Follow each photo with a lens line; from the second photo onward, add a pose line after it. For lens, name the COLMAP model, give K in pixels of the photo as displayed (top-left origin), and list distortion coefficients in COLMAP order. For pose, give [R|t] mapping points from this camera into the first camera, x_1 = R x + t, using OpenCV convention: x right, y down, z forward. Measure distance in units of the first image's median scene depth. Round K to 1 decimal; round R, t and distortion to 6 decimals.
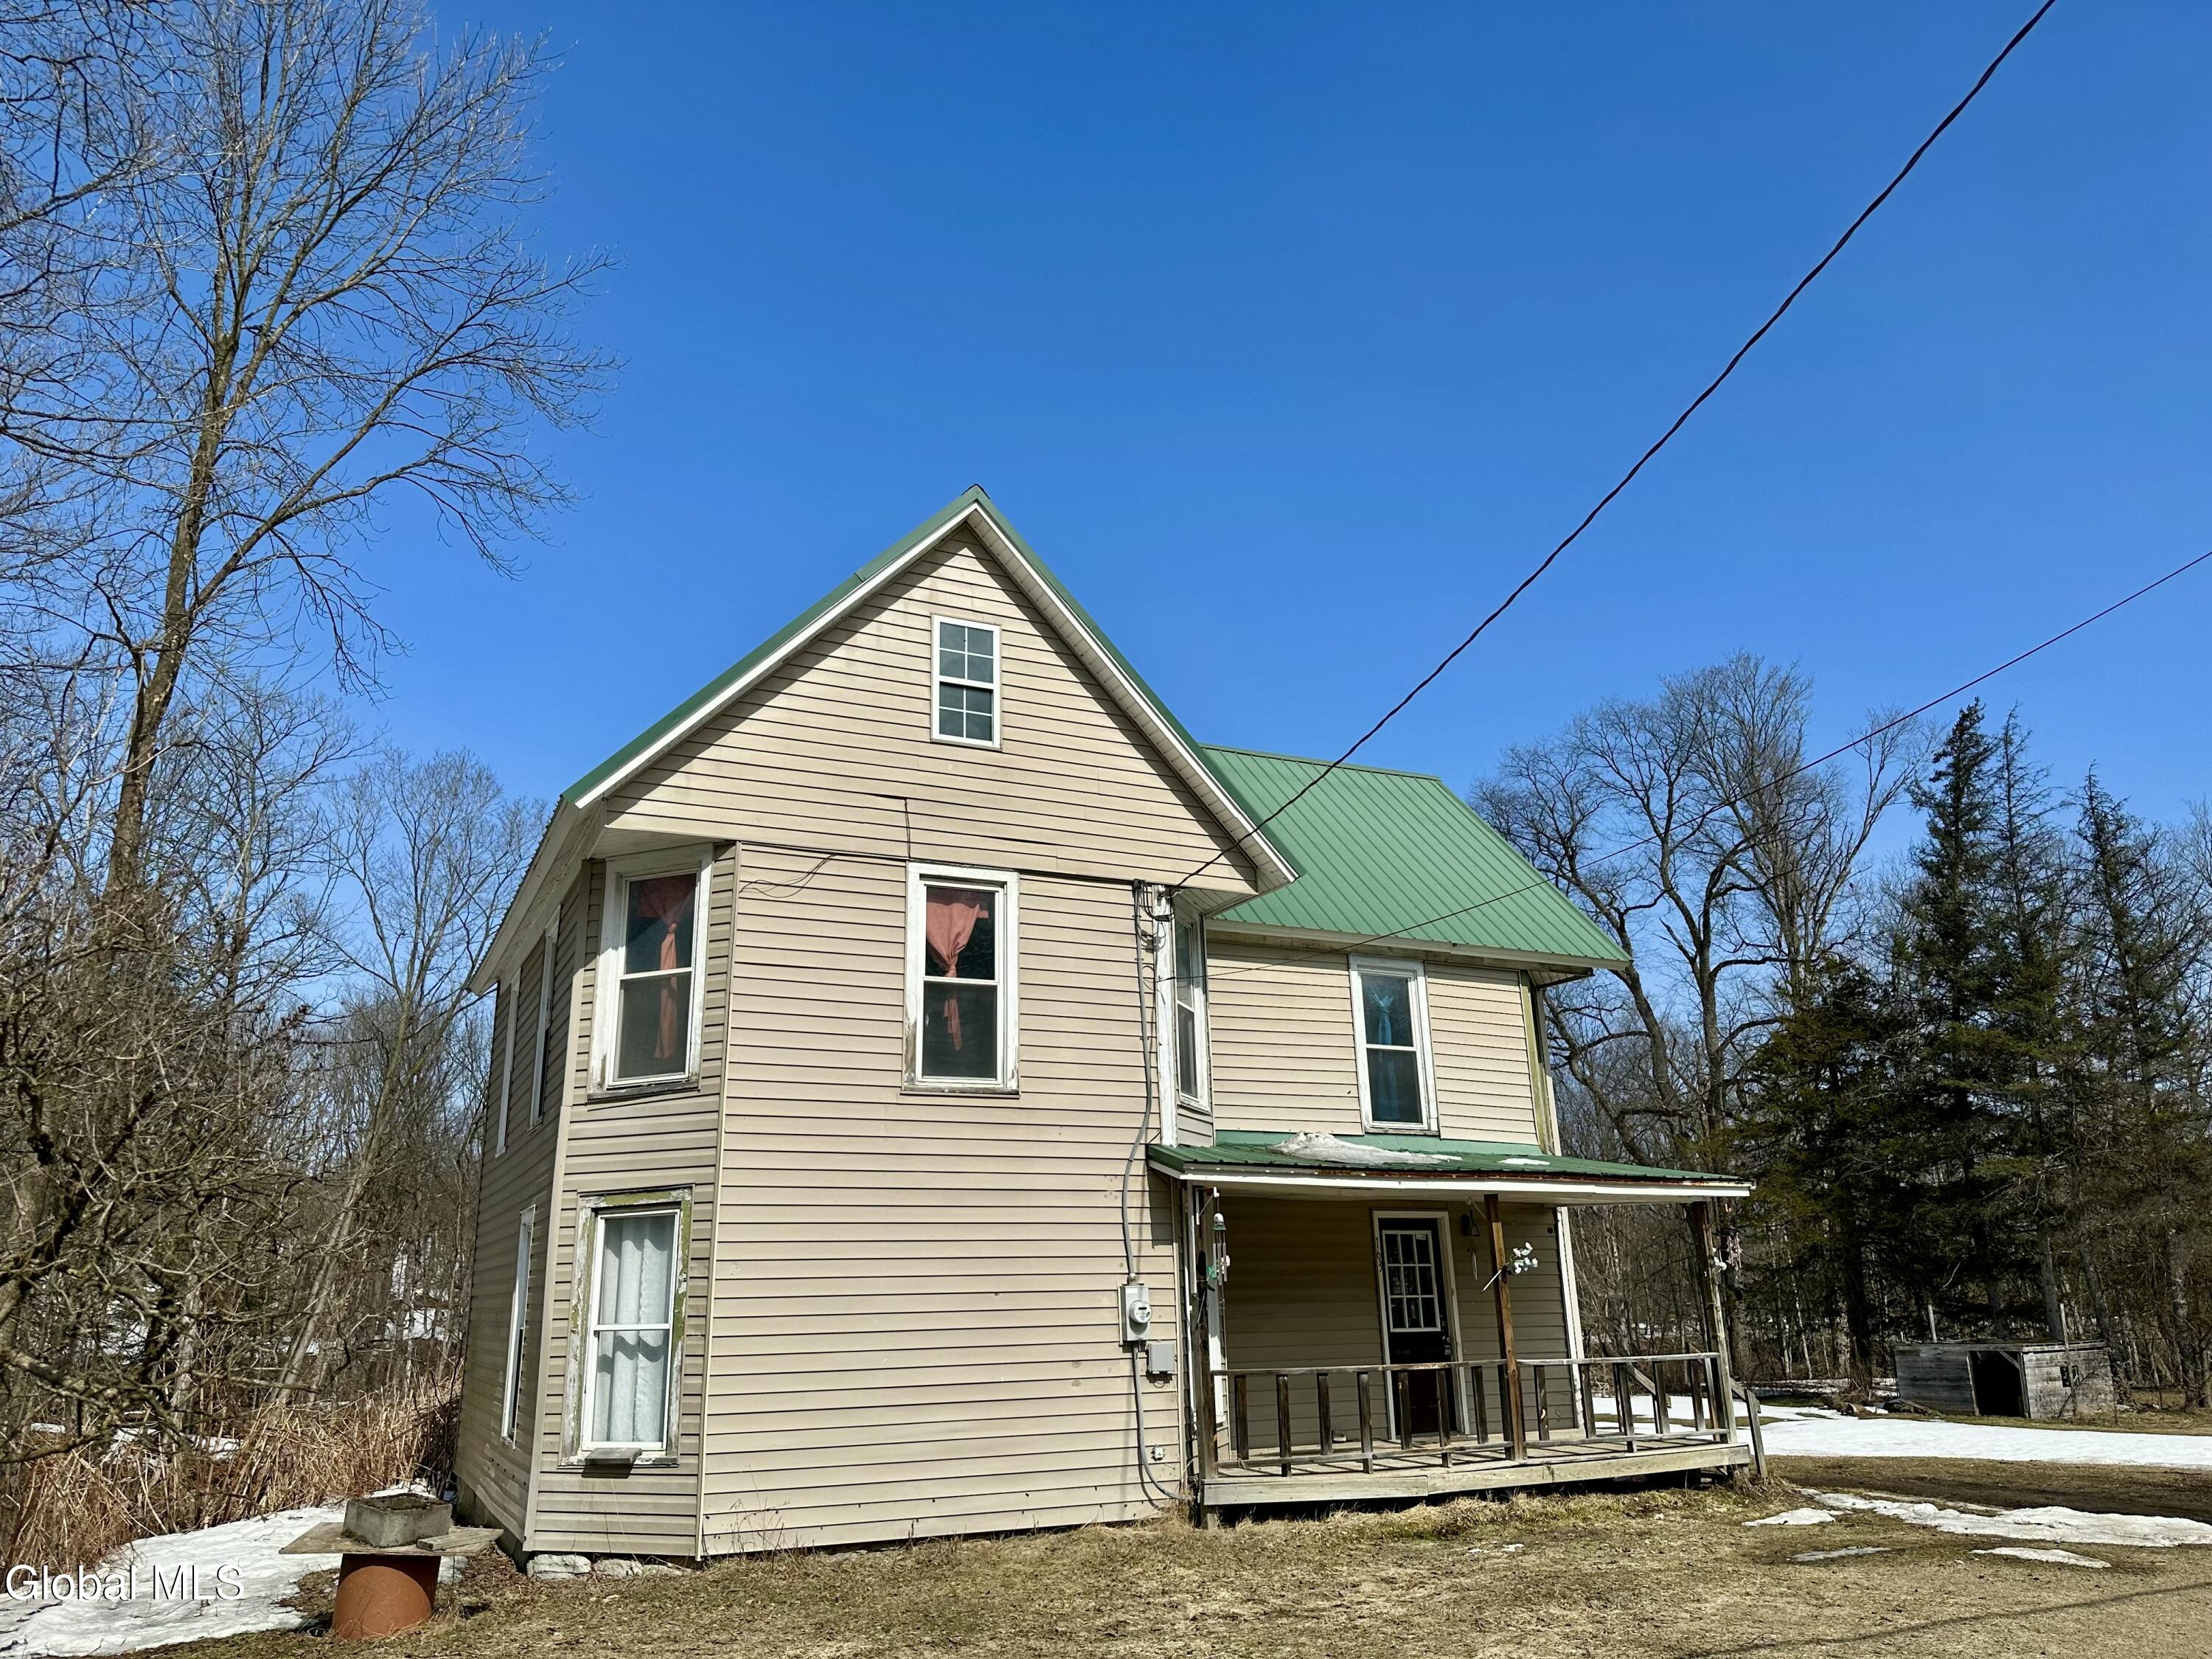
lens RADIAL K [[1554.4, 0, 1066.6], [0, 1554.4, 785.6], [0, 0, 1]] dist [0.037270, -0.039268]
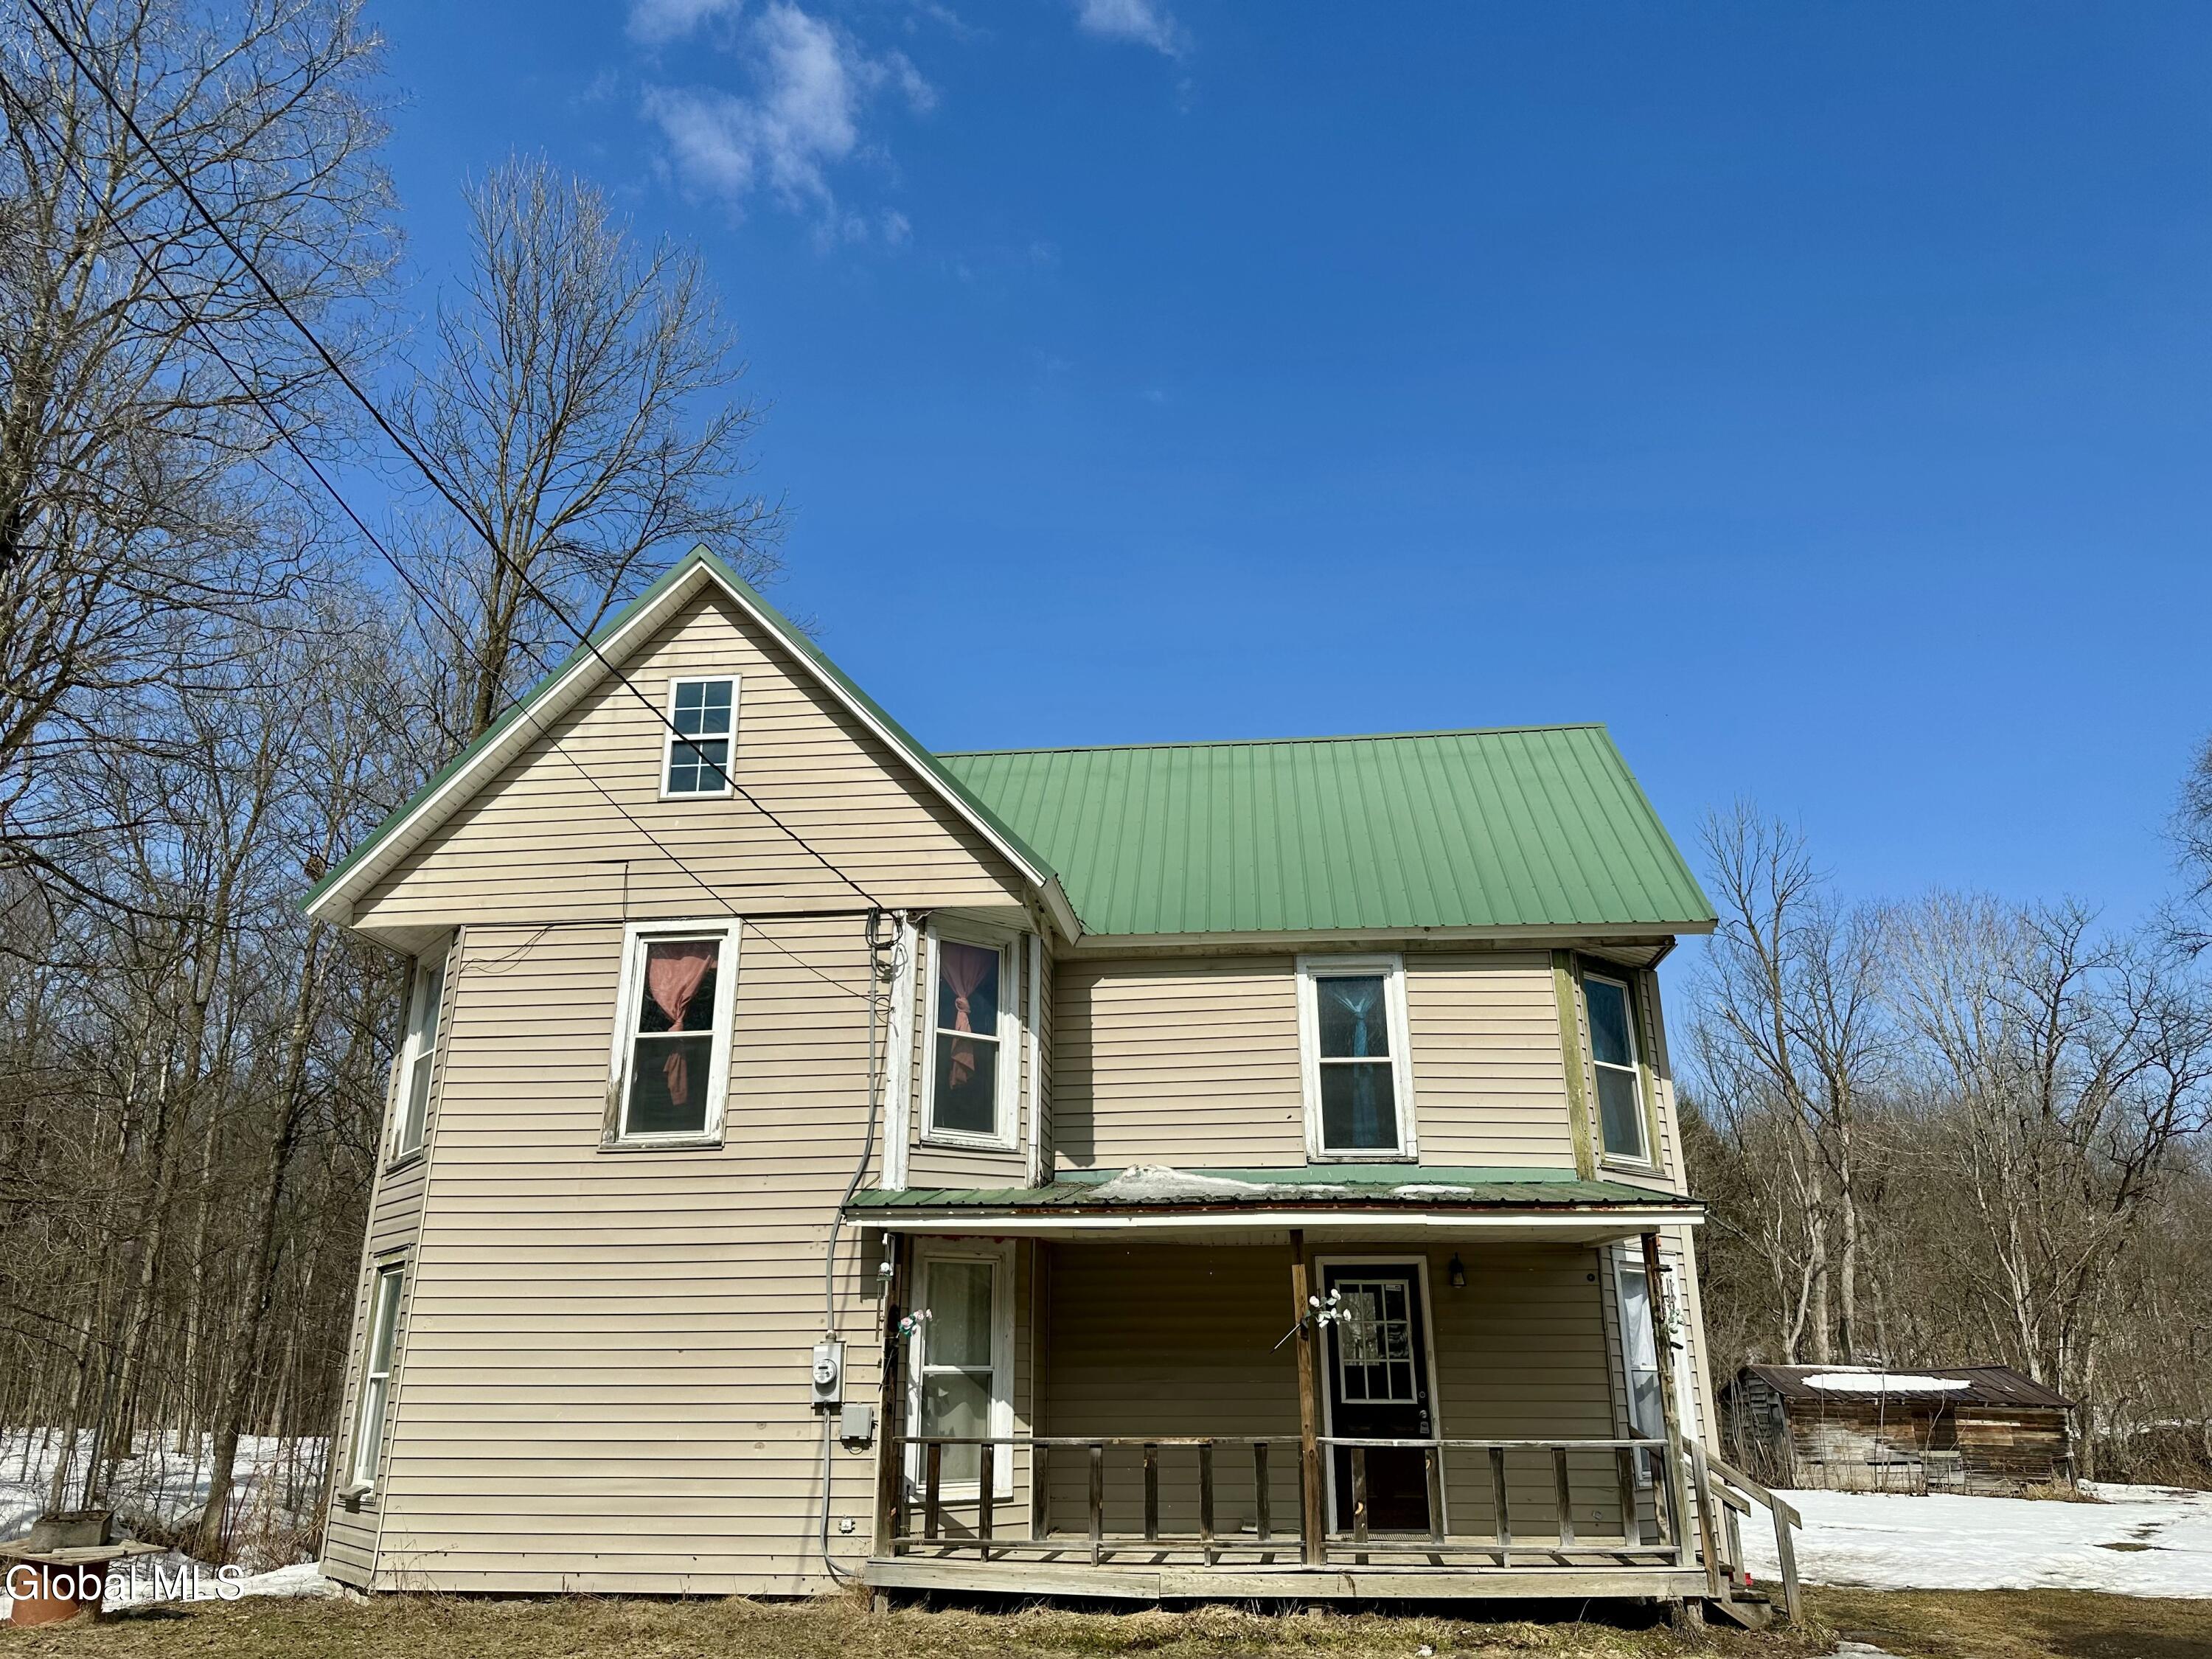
lens RADIAL K [[1554.4, 0, 1104.1], [0, 1554.4, 792.8], [0, 0, 1]] dist [0.037270, -0.039268]
pose [[0.855528, -0.164515, -0.490924, 0.666457], [0.149449, 0.986283, -0.070072, 0.081198], [0.495719, -0.013420, 0.868380, 0.257942]]
